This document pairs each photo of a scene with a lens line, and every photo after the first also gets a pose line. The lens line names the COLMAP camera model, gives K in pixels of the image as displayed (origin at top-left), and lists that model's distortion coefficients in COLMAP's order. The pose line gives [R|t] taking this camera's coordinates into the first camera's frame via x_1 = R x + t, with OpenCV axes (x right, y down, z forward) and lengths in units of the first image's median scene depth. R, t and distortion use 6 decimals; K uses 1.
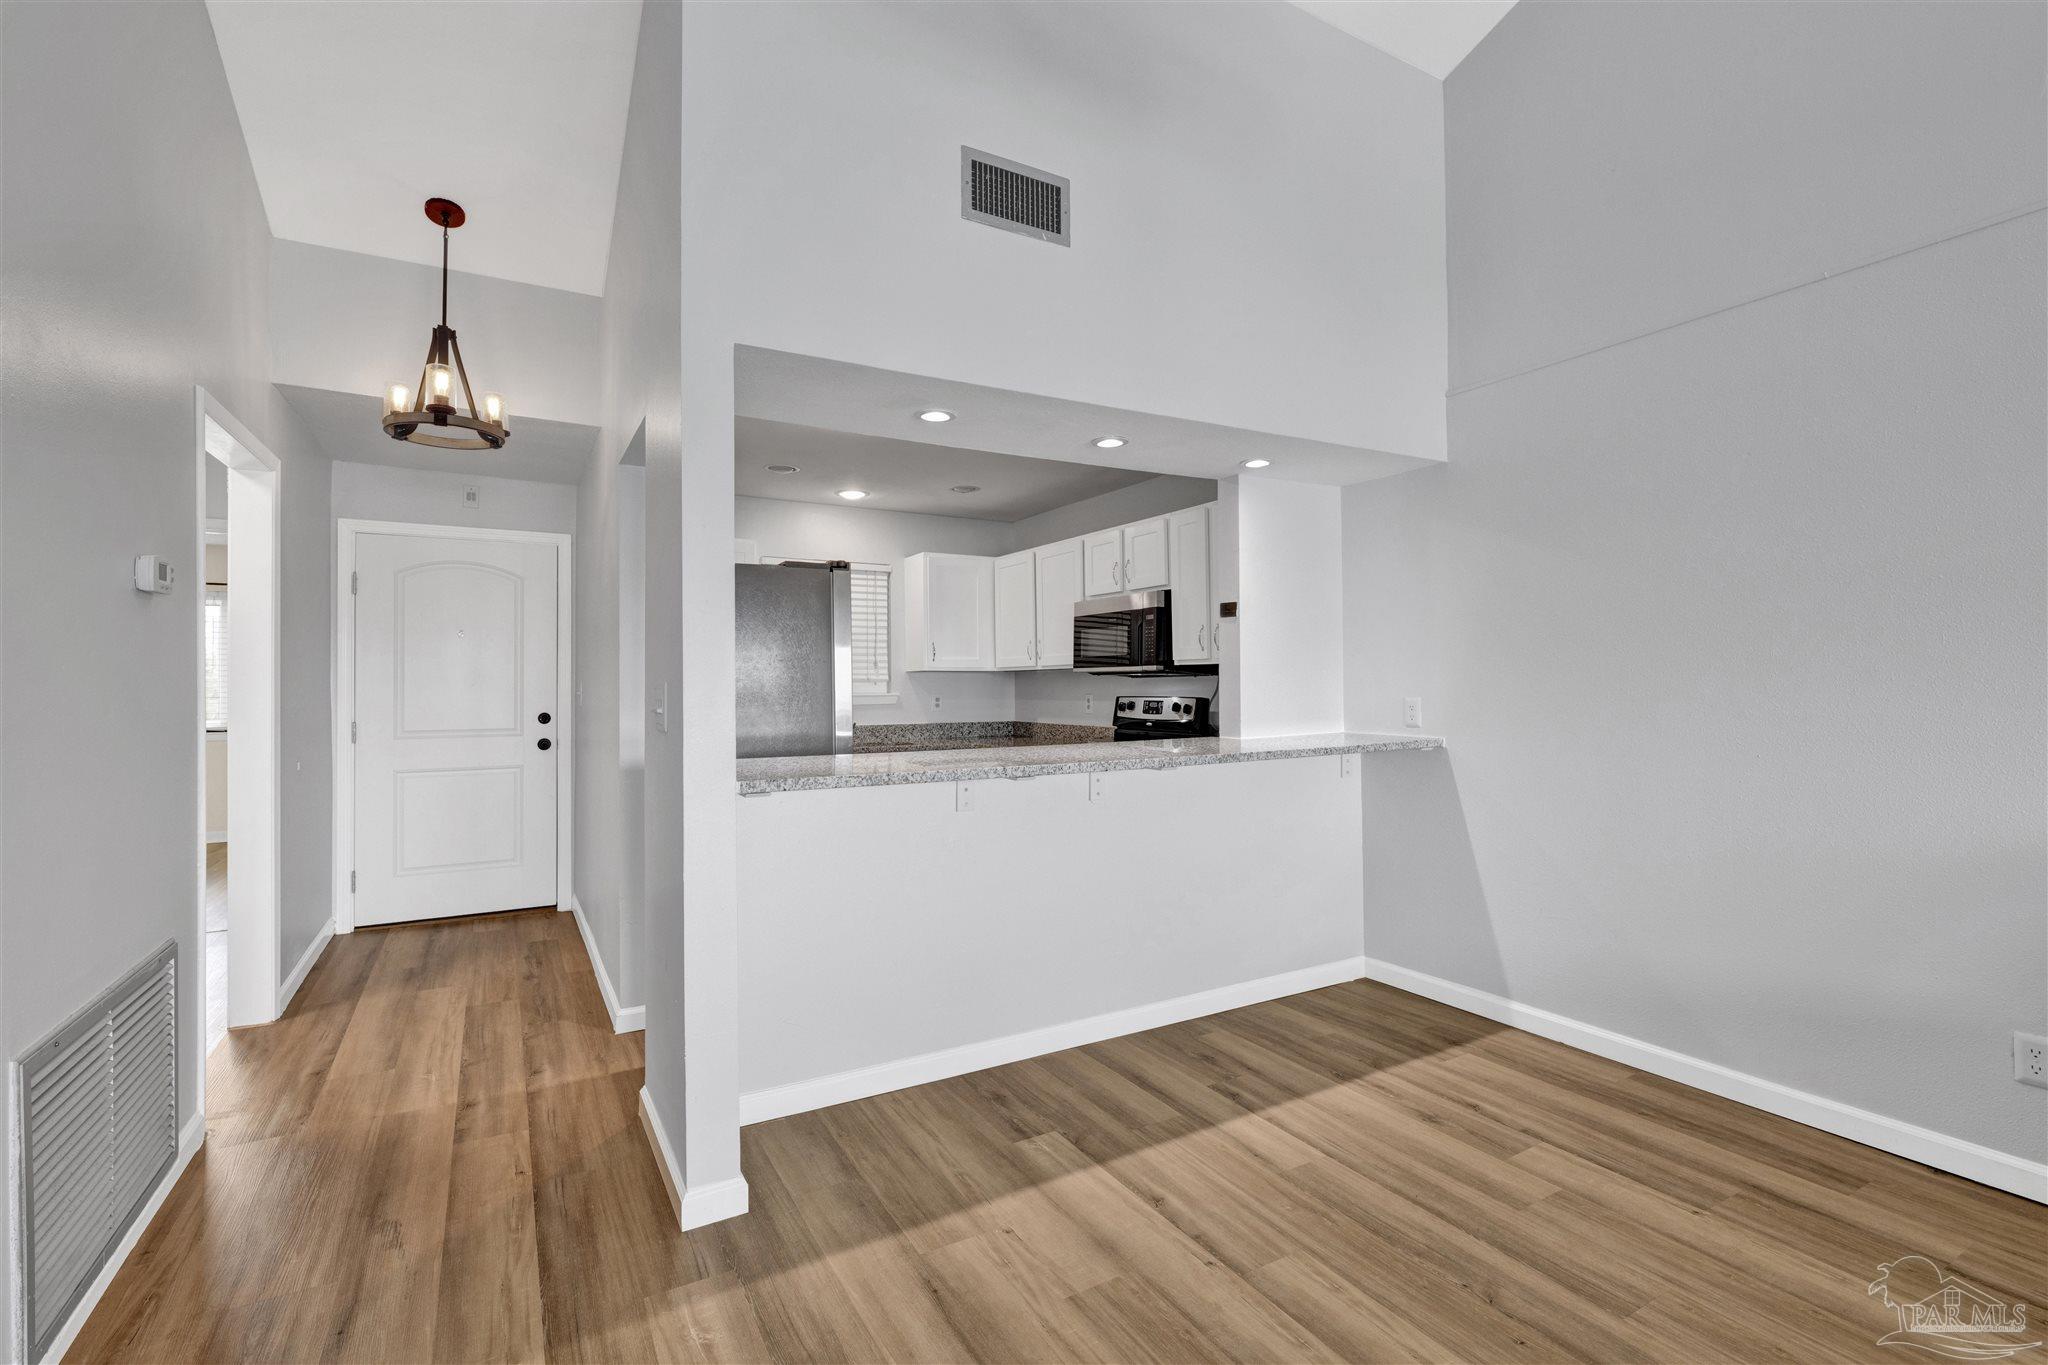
lens RADIAL K [[888.7, 0, 1020.8], [0, 888.7, 678.6], [0, 0, 1]] dist [0.000926, -0.000040]
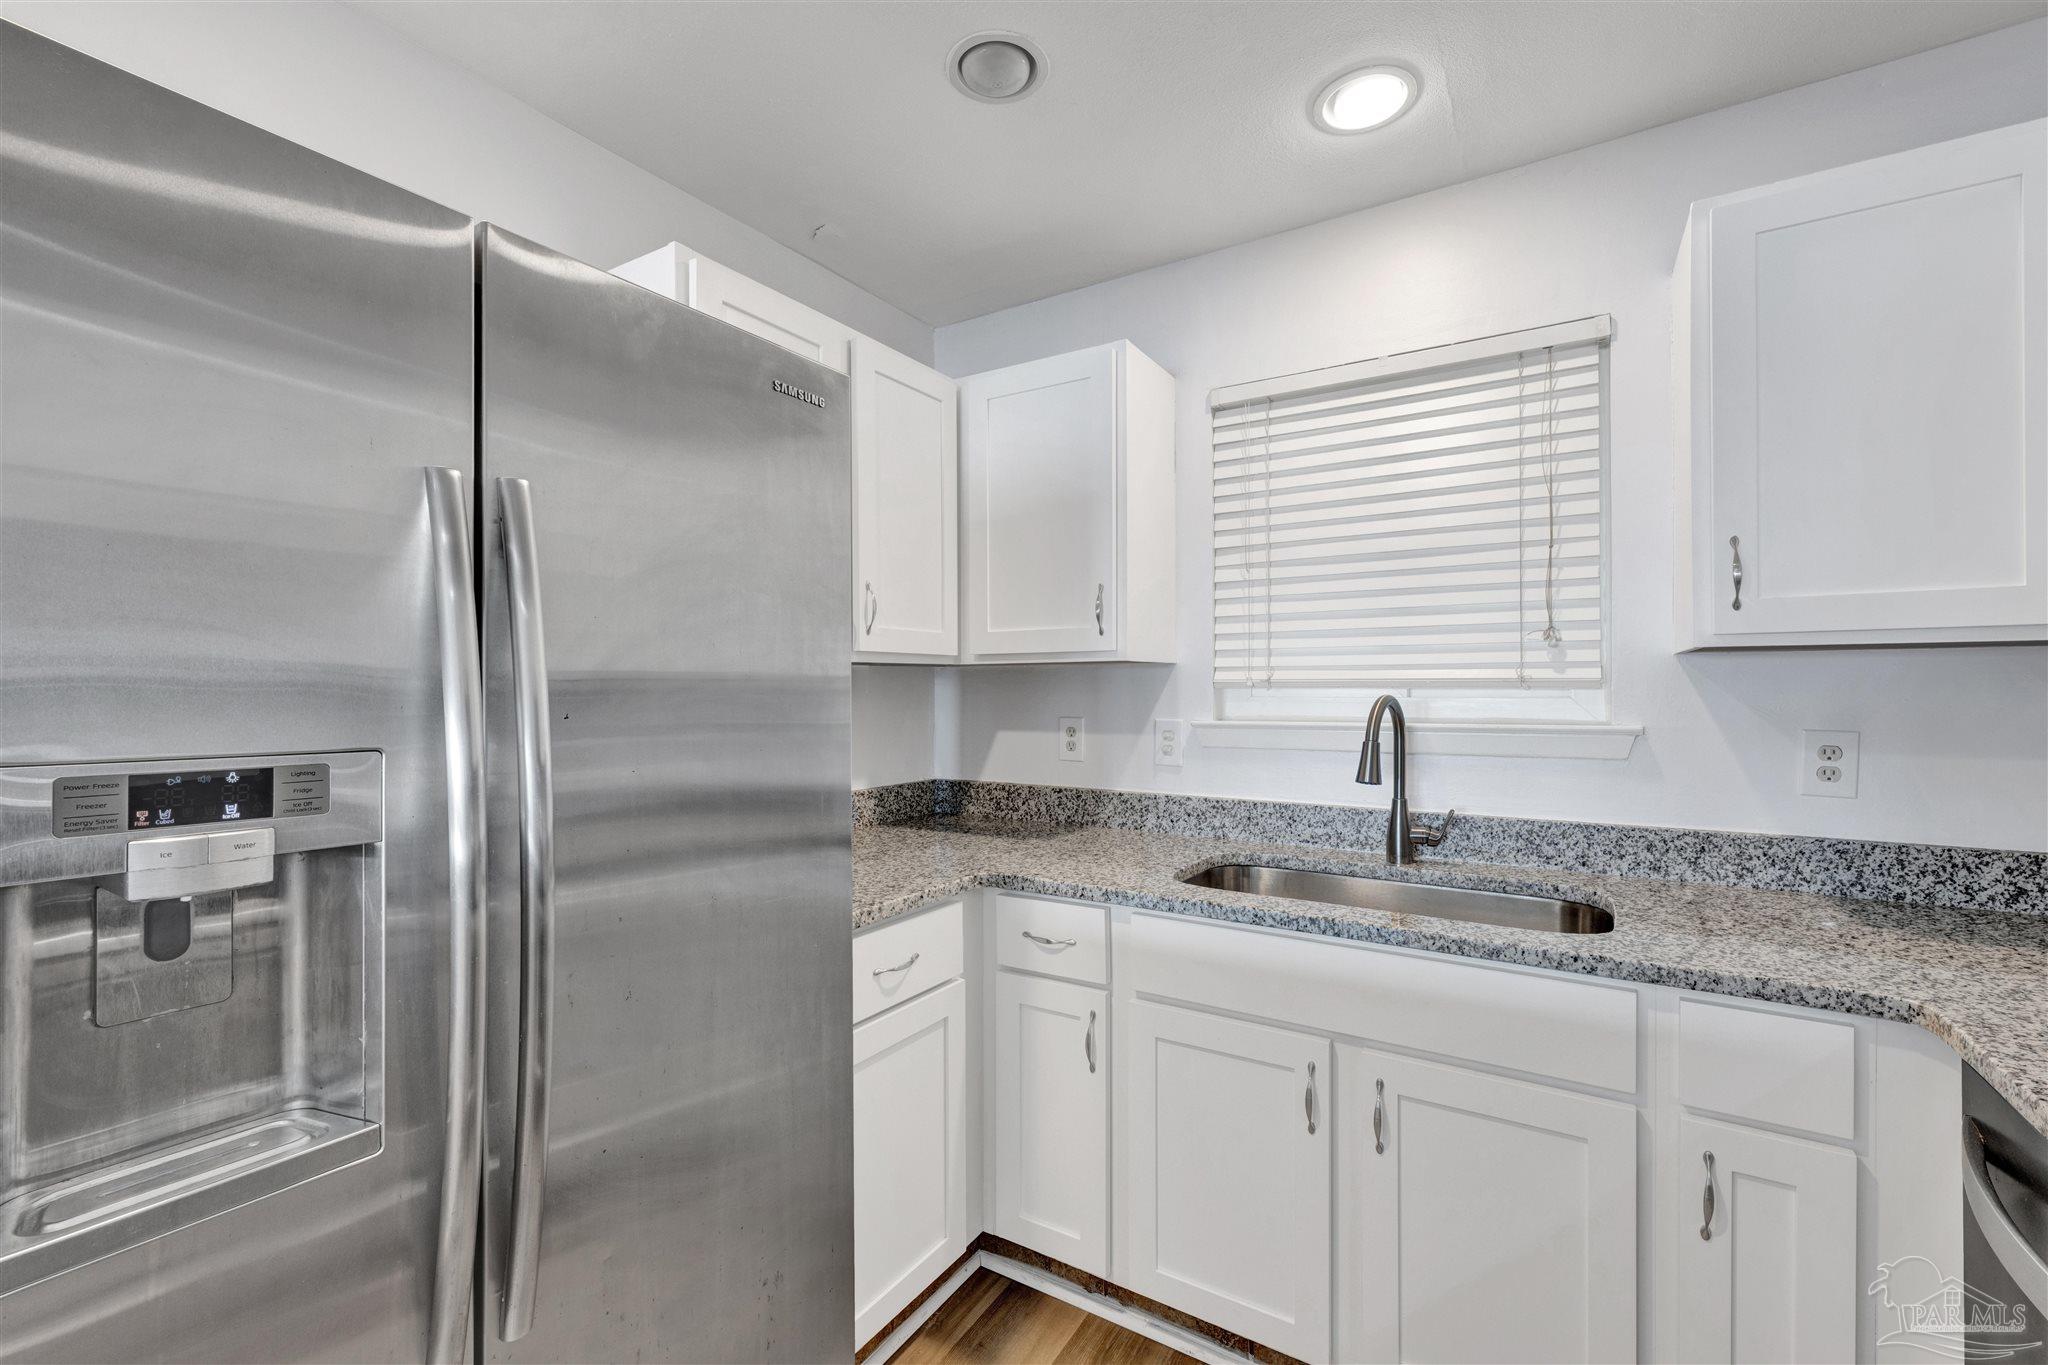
lens RADIAL K [[856.1, 0, 1010.9], [0, 856.1, 691.3], [0, 0, 1]] dist [0.001644, -0.000115]
pose [[0.470756, 0.006636, -0.882239, 0.035109], [0.008733, 0.999888, 0.012181, -0.000870], [0.882220, -0.013439, 0.470645, 1.124920]]
